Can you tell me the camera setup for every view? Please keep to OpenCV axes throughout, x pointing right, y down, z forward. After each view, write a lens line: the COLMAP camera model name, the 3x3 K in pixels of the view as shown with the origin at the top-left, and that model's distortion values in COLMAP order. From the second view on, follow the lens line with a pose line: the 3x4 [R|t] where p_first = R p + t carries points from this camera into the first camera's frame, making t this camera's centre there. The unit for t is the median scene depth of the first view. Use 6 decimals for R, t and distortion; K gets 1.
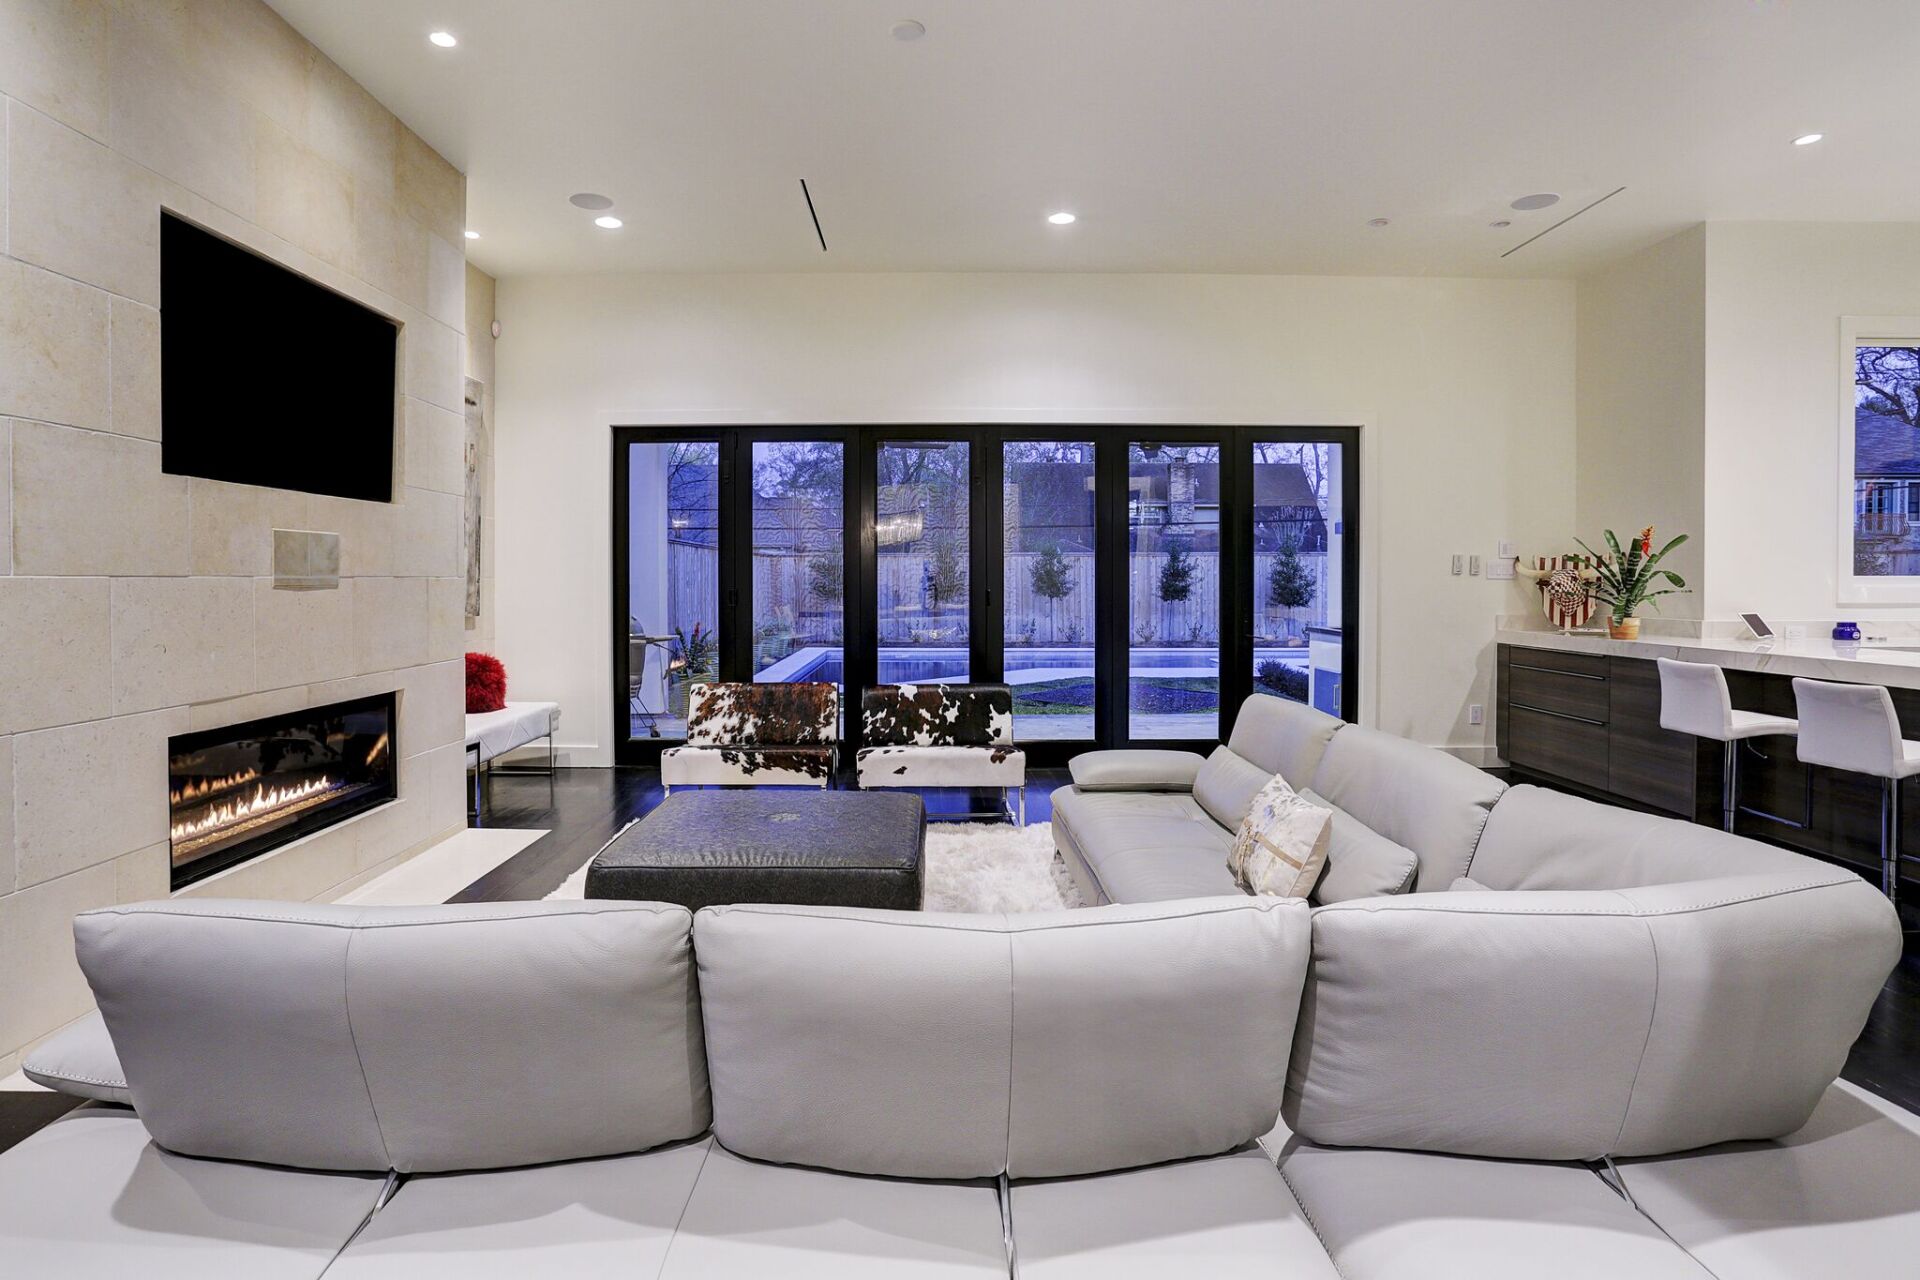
lens RADIAL K [[951.7, 0, 955.7], [0, 951.7, 598.9], [0, 0, 1]] dist [-0.045415, 0.008806]
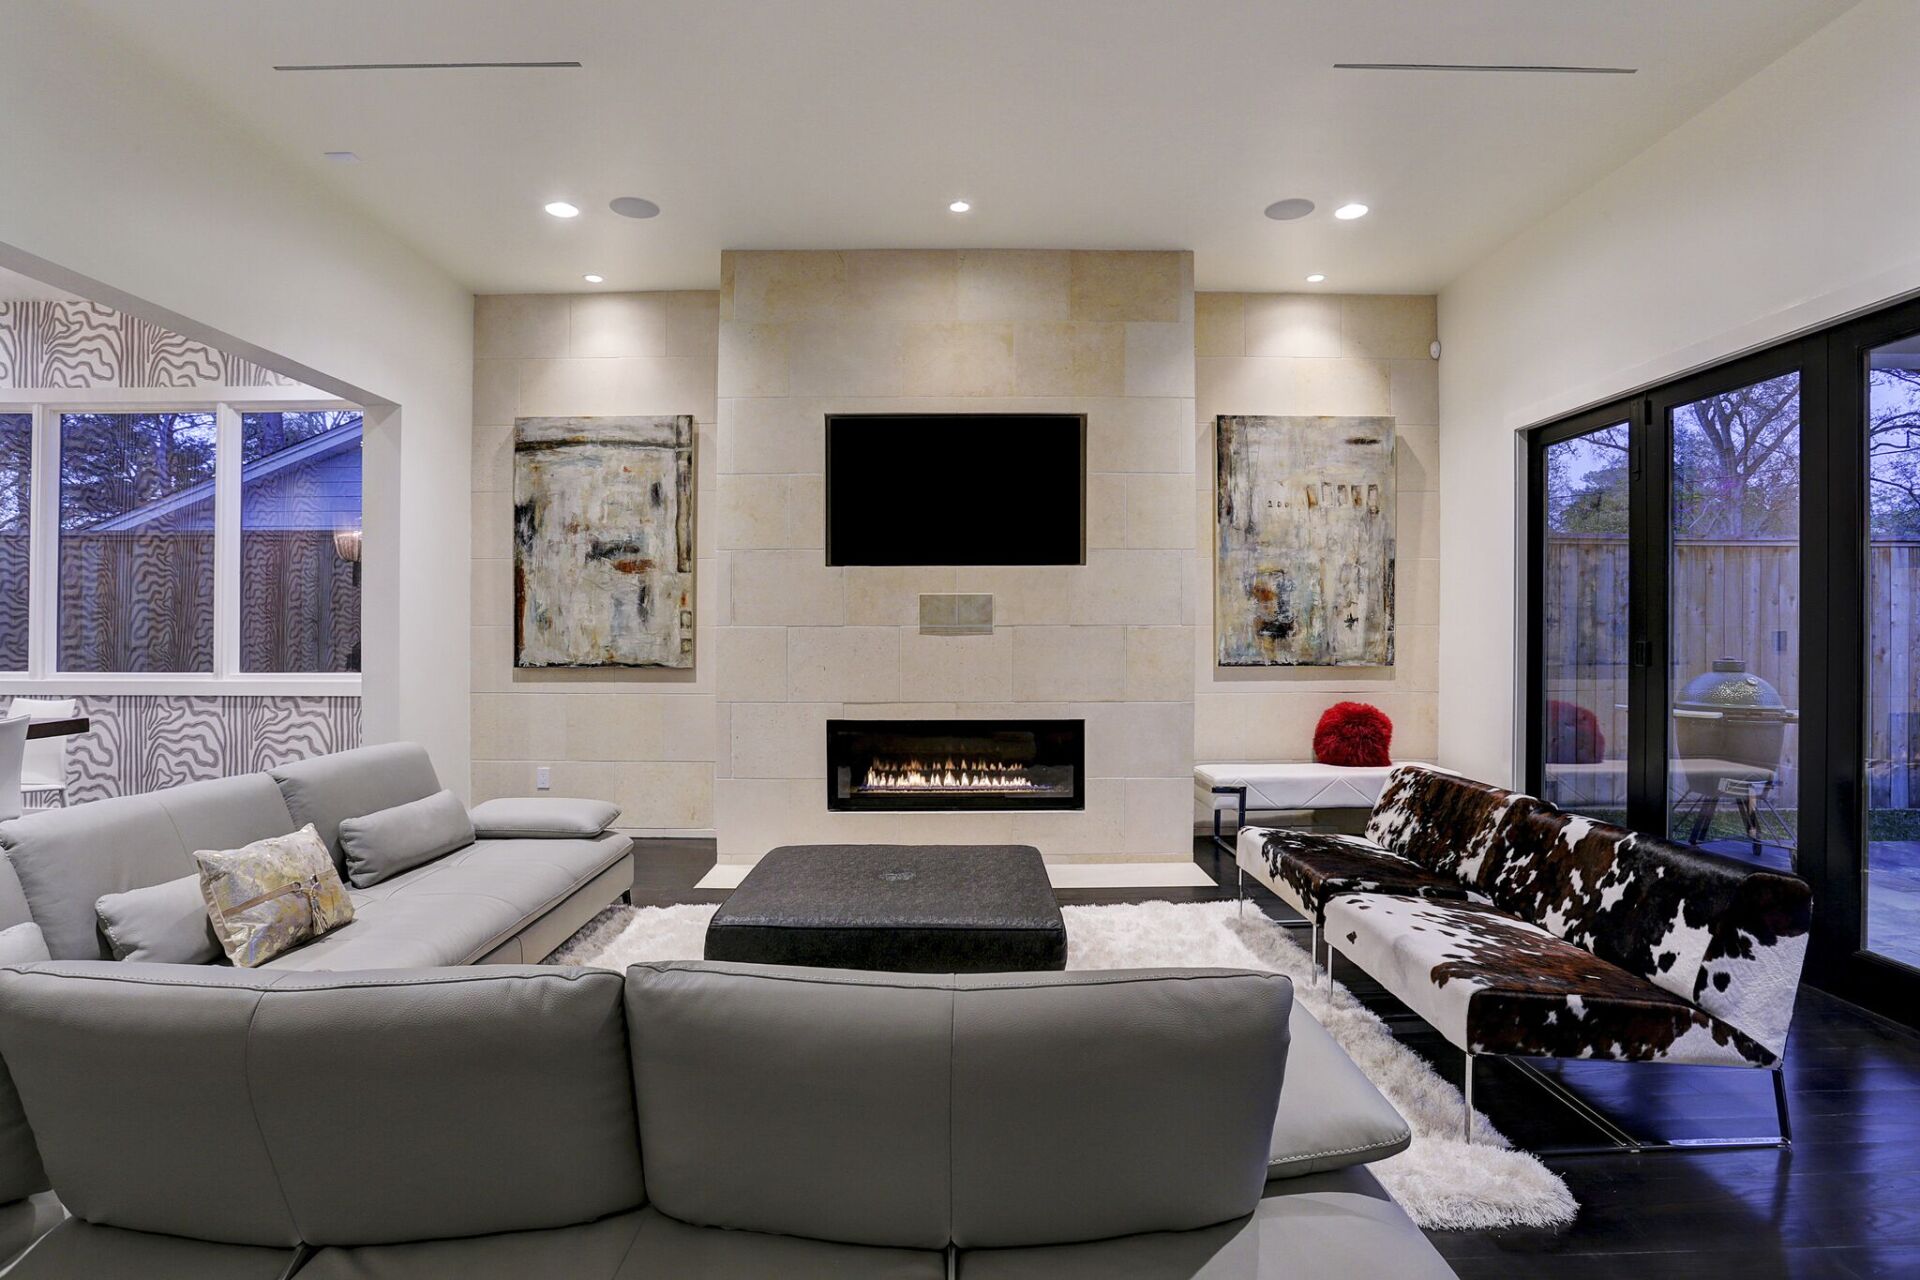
lens RADIAL K [[951.7, 0, 969.1], [0, 951.7, 643.3], [0, 0, 1]] dist [-0.045415, 0.008806]
pose [[-0.003718, 0.014238, -0.999892, 0.490535], [-0.019272, 0.999712, 0.014307, -0.011694], [0.999807, 0.019323, -0.003443, 0.668223]]
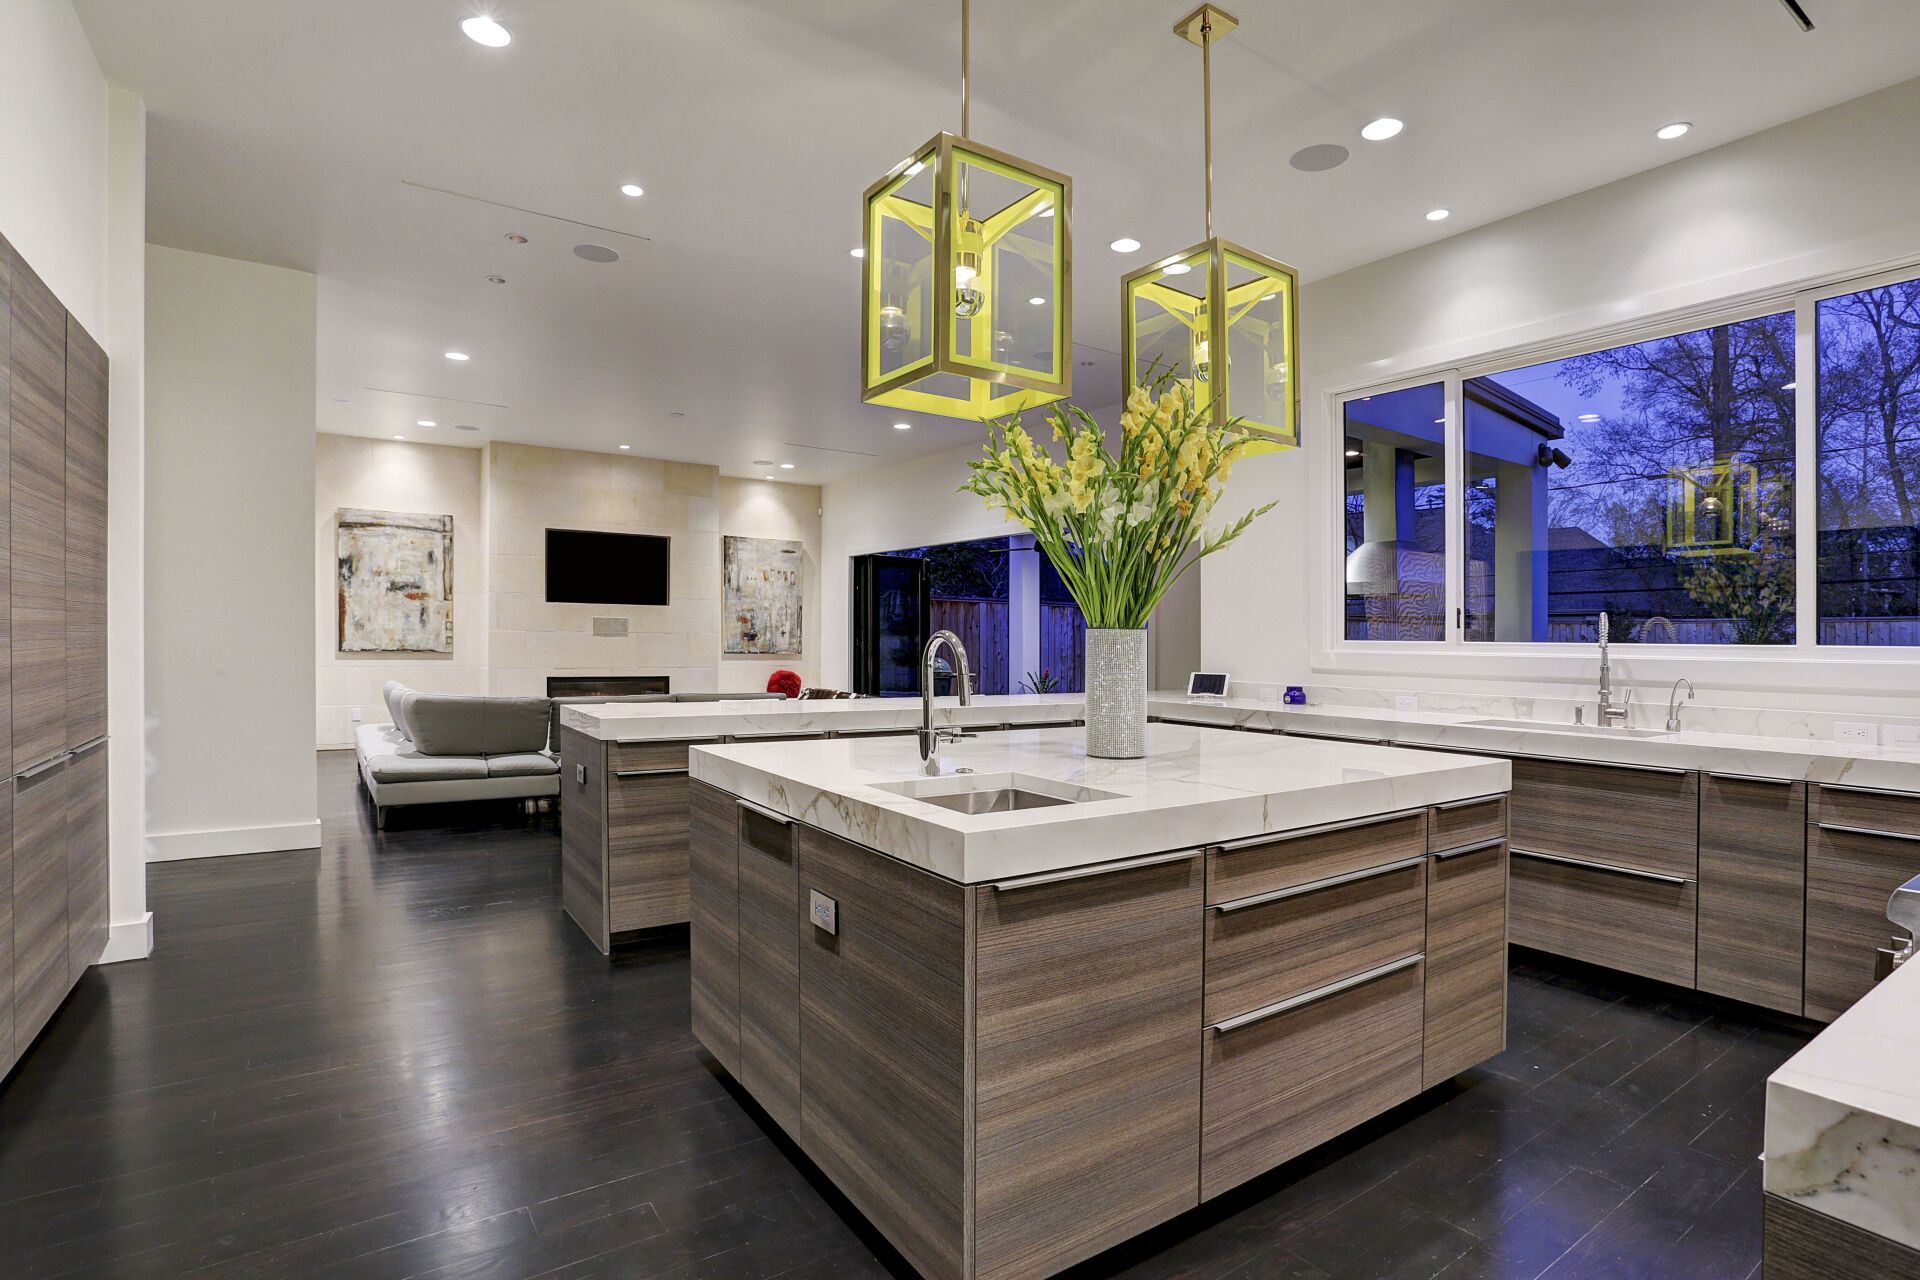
lens RADIAL K [[951.7, 0, 966.5], [0, 951.7, 702.3], [0, 0, 1]] dist [-0.045415, 0.008806]
pose [[0.555309, 0.062639, -0.829282, 1.634284], [-0.034837, 0.998036, 0.052058, 0.001847], [0.830914, -0.000018, 0.556401, 0.164947]]
